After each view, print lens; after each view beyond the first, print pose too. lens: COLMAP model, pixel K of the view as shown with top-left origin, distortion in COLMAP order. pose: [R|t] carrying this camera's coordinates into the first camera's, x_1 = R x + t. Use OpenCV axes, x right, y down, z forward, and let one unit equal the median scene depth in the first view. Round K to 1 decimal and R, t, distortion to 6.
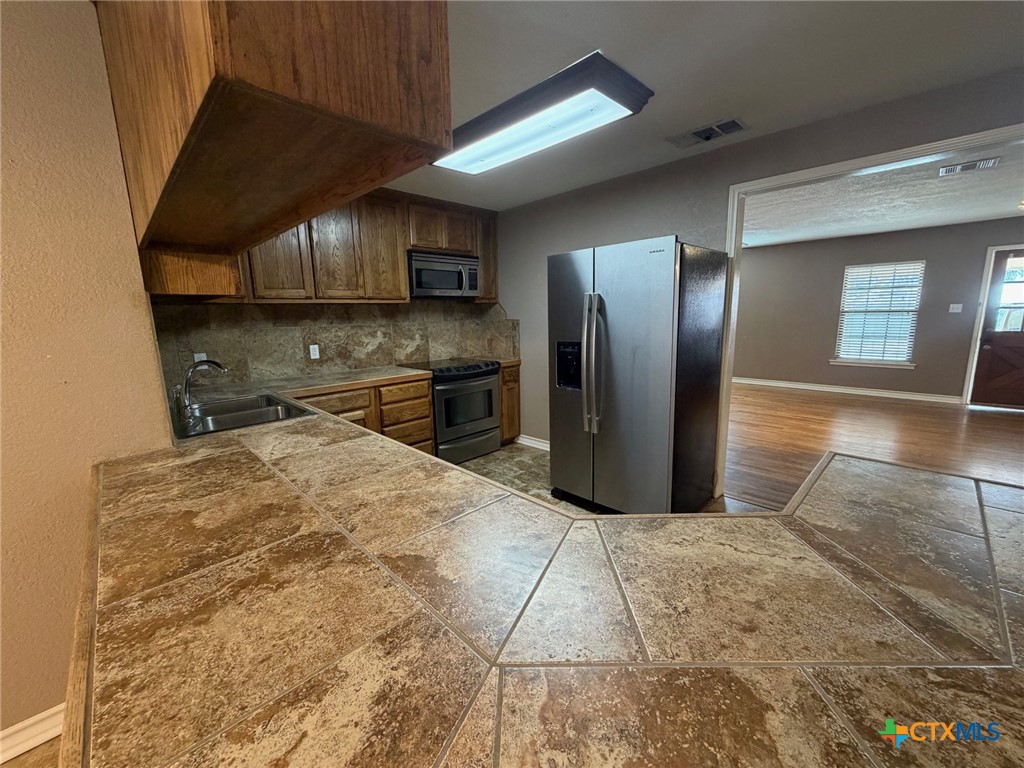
lens RADIAL K [[408.6, 0, 507.0], [0, 408.6, 382.8], [0, 0, 1]] dist [0.001302, 0.000106]
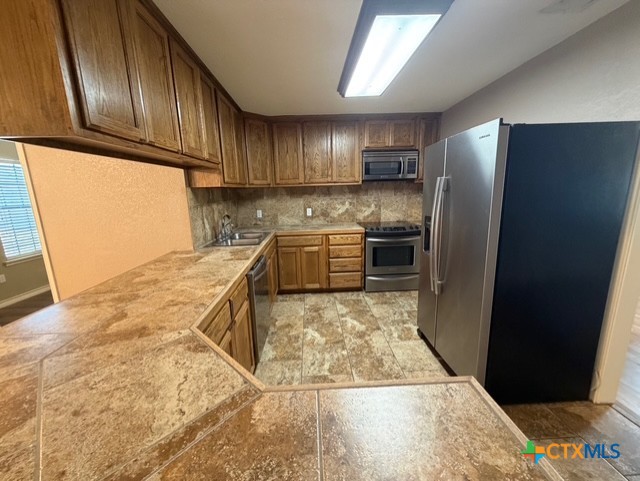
lens RADIAL K [[255.4, 0, 316.9], [0, 255.4, 239.8], [0, 0, 1]] dist [0.001302, 0.000106]
pose [[0.741533, 0.129739, -0.658253, 0.349544], [-0.102585, 0.991513, 0.079859, -0.048610], [0.663028, 0.008309, 0.748549, 0.161140]]
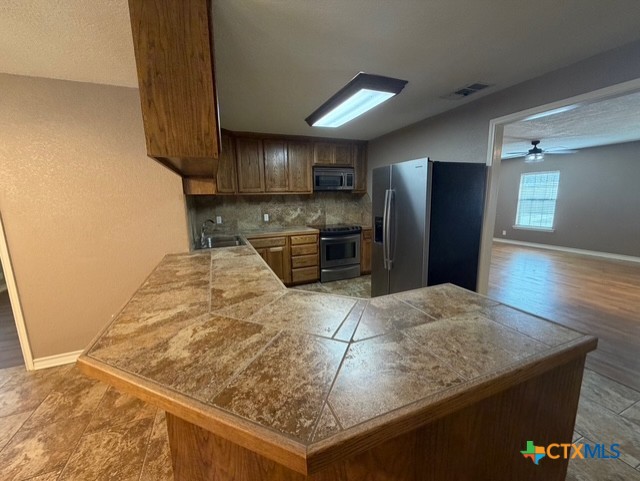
lens RADIAL K [[255.4, 0, 316.9], [0, 255.4, 239.8], [0, 0, 1]] dist [0.001302, 0.000106]
pose [[0.926054, 0.068245, -0.371169, 0.265693], [-0.066541, 0.997632, 0.017410, -0.002823], [0.371478, 0.008575, 0.928402, -0.111570]]
